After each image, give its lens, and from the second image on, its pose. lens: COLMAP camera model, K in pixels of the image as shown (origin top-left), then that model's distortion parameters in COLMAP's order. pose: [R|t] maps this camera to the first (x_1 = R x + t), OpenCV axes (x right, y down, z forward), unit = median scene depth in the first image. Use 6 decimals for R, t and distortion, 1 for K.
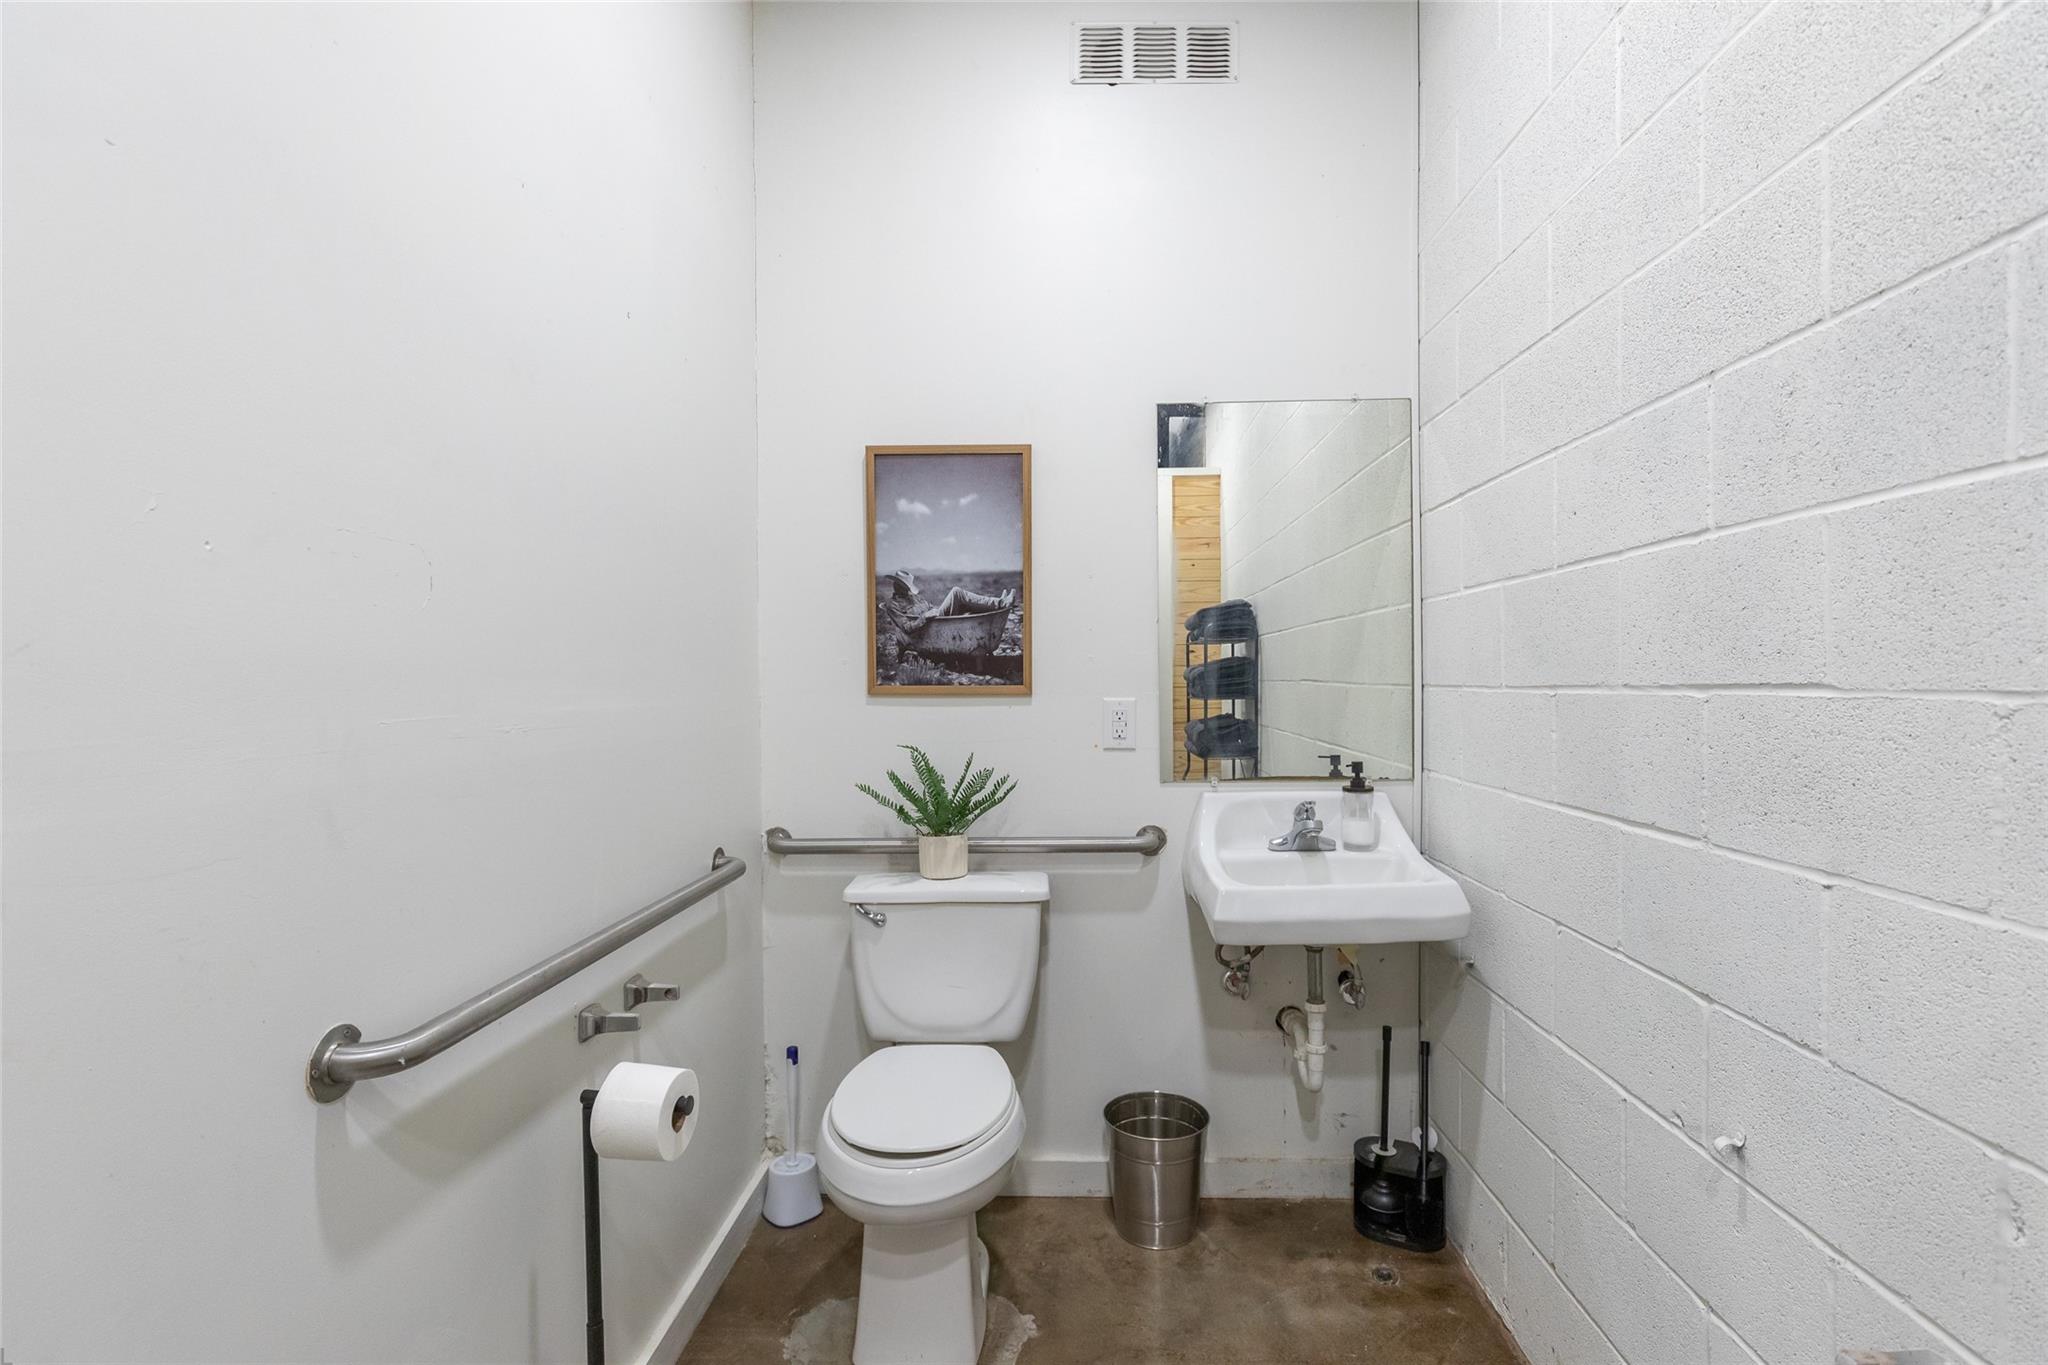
lens RADIAL K [[968.8, 0, 1033.5], [0, 968.8, 689.9], [0, 0, 1]] dist [-0.002337, 0.000060]
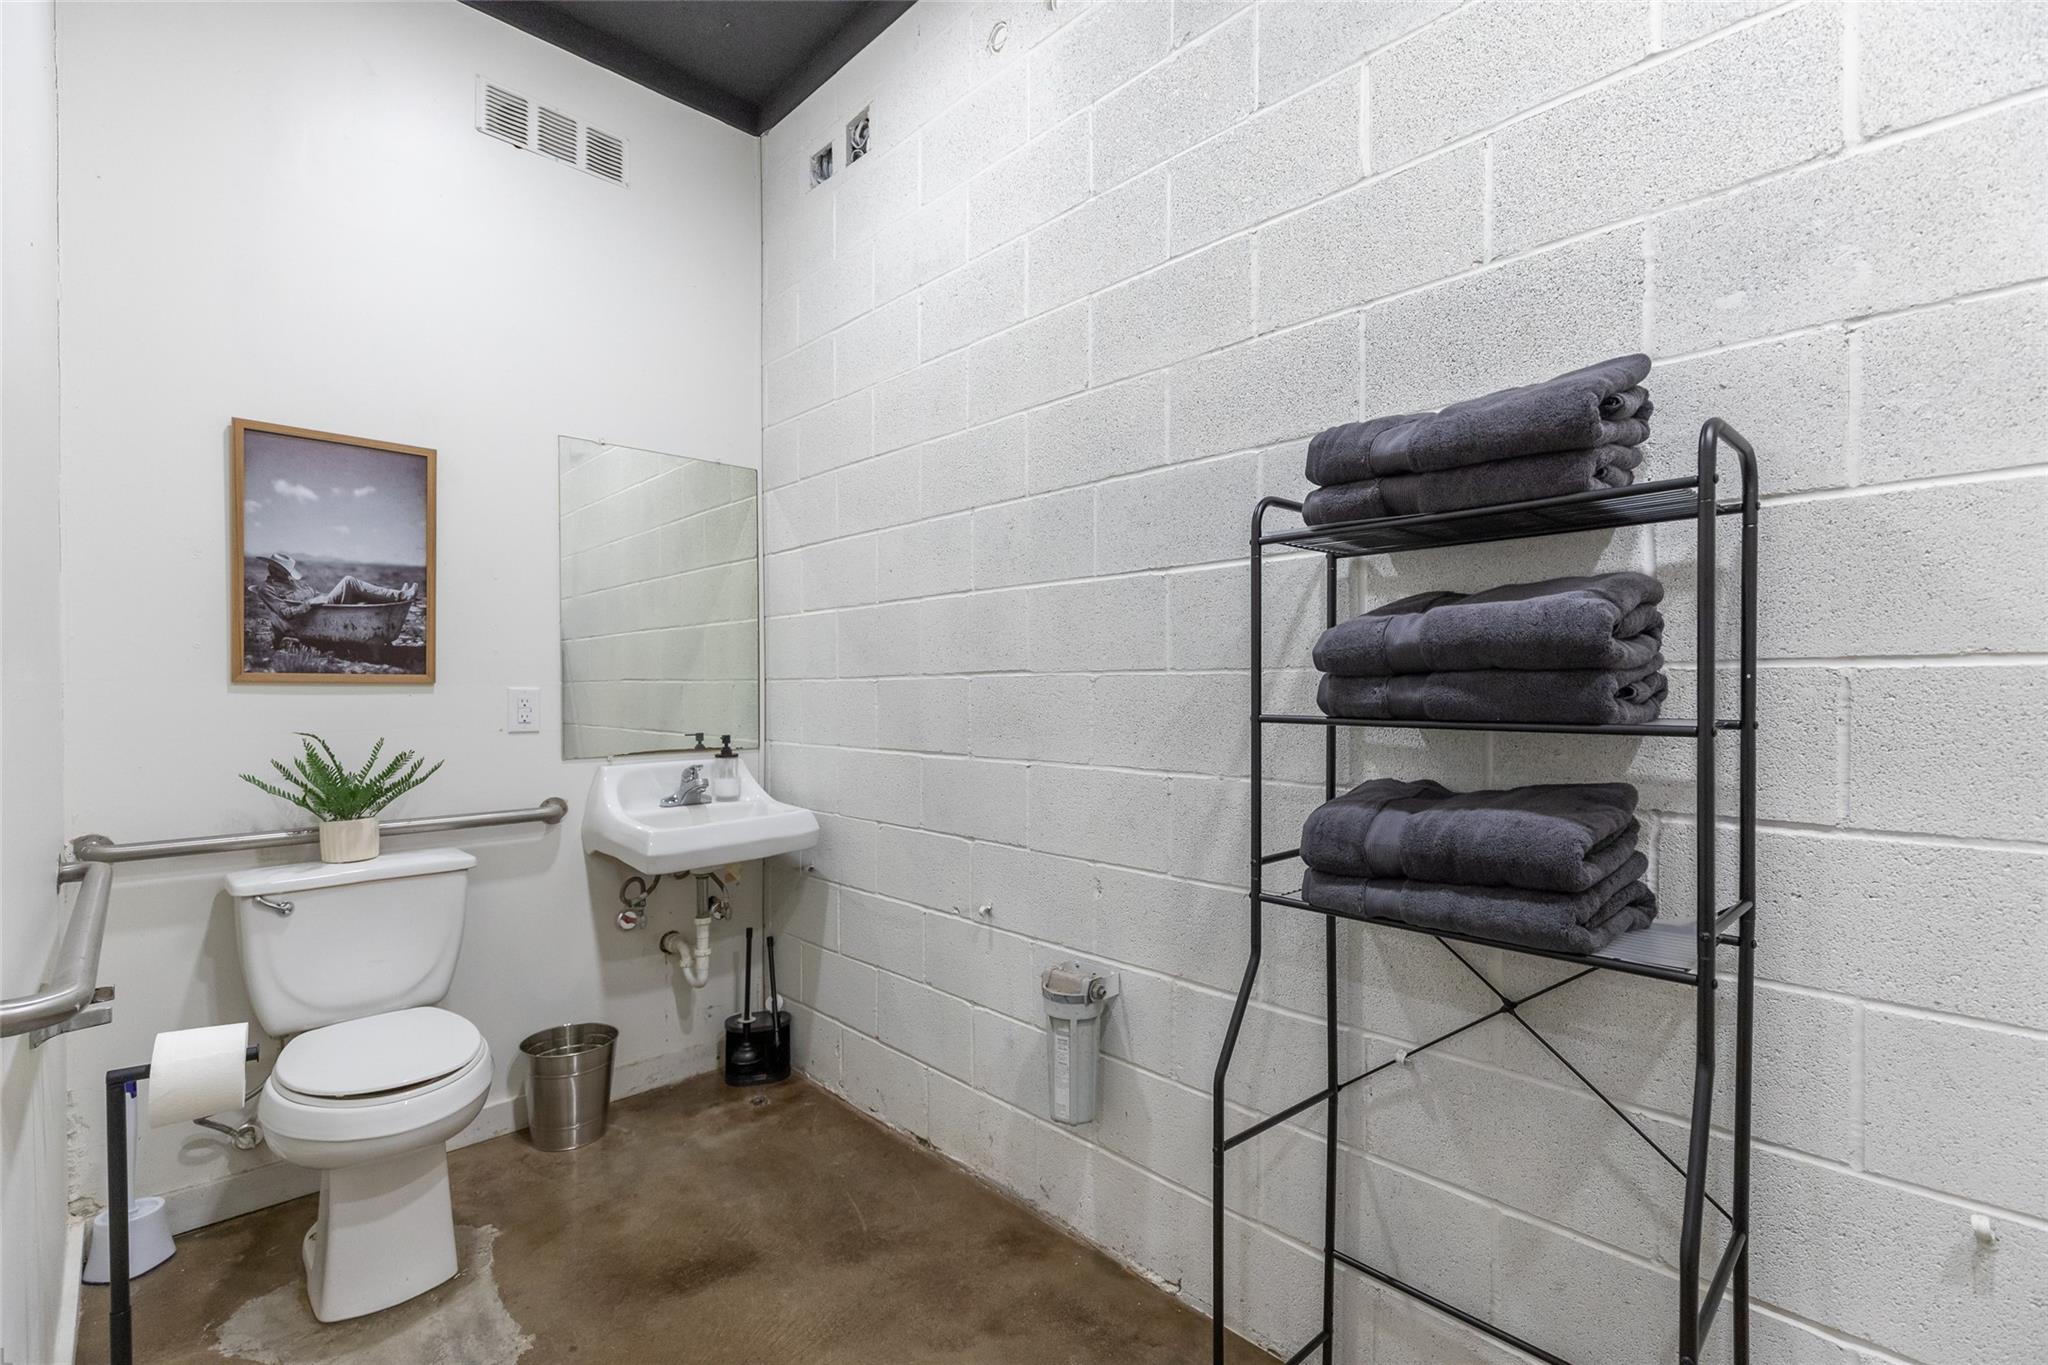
lens RADIAL K [[922.4, 0, 1026.0], [0, 922.4, 693.5], [0, 0, 1]] dist [0.004092, -0.000122]
pose [[0.693666, 0.001510, 0.720295, -0.286436], [0.005671, 0.999955, -0.007558, 0.027623], [-0.720274, 0.009328, 0.693627, -0.177108]]
